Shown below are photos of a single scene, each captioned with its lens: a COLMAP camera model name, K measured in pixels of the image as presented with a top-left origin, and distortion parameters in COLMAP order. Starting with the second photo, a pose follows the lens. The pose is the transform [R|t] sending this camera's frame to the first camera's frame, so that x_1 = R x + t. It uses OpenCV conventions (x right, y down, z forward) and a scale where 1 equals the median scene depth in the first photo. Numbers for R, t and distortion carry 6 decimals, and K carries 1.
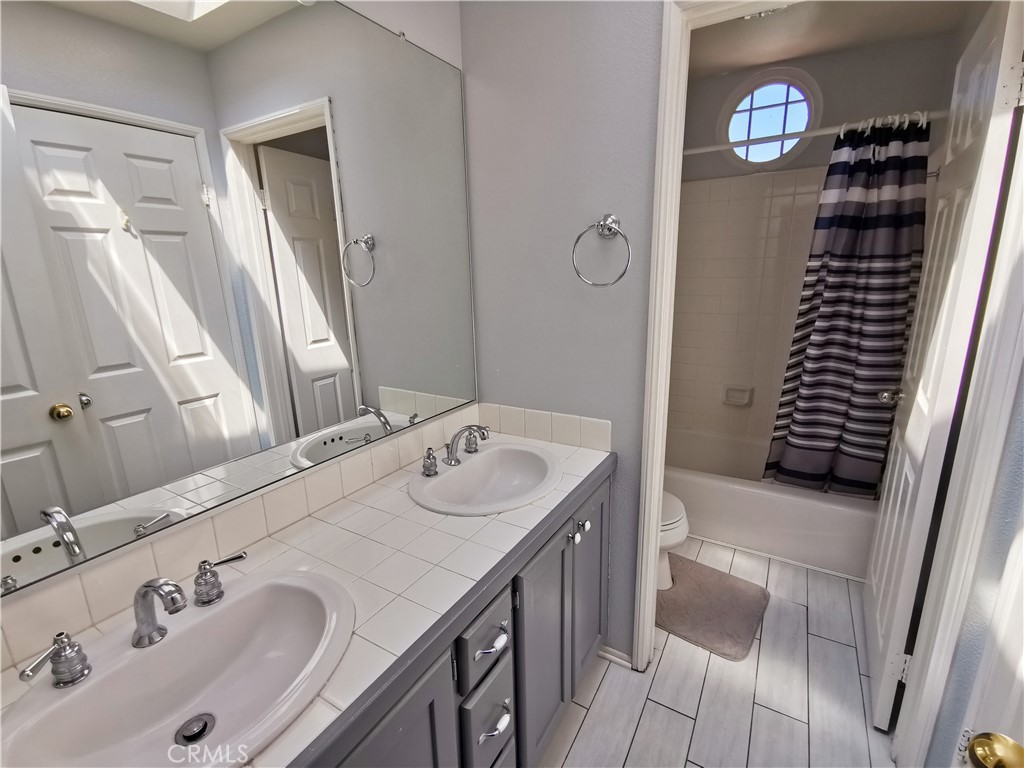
lens RADIAL K [[472.1, 0, 511.1], [0, 472.1, 384.2], [0, 0, 1]] dist [0.008893, 0.002559]
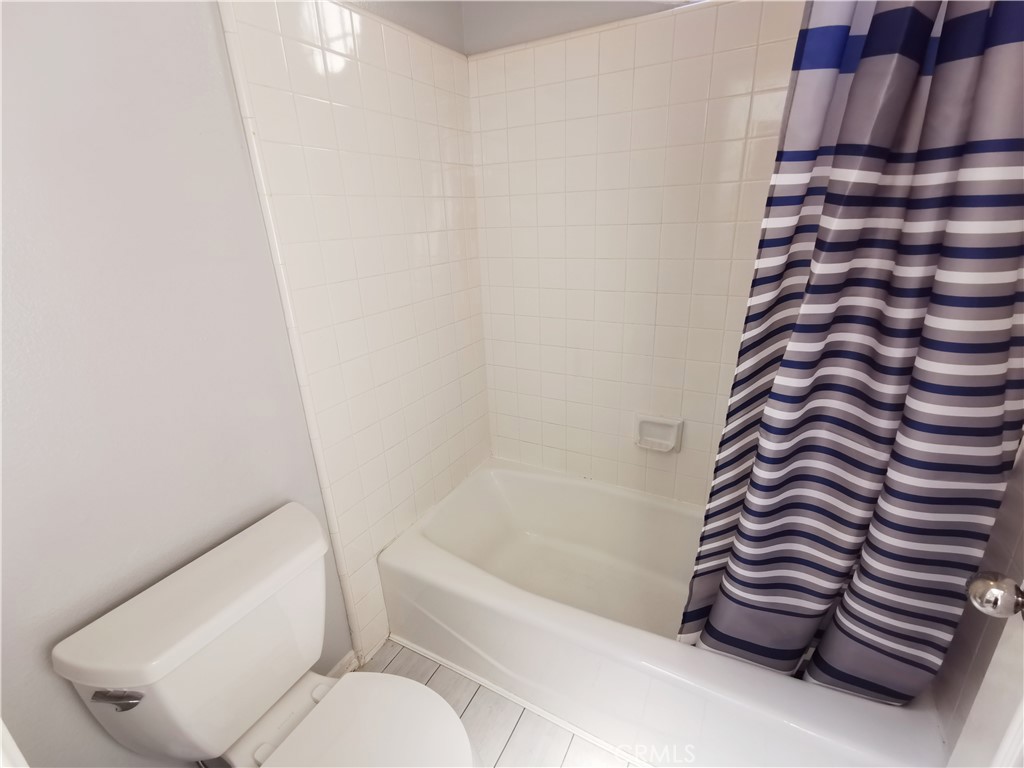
lens RADIAL K [[472.1, 0, 513.6], [0, 472.1, 386.7], [0, 0, 1]] dist [0.008893, 0.002559]
pose [[0.999103, -0.027617, 0.032112, 0.408437], [0.024261, 0.994634, 0.100567, -0.137632], [-0.034717, -0.099698, 0.994412, 0.625937]]
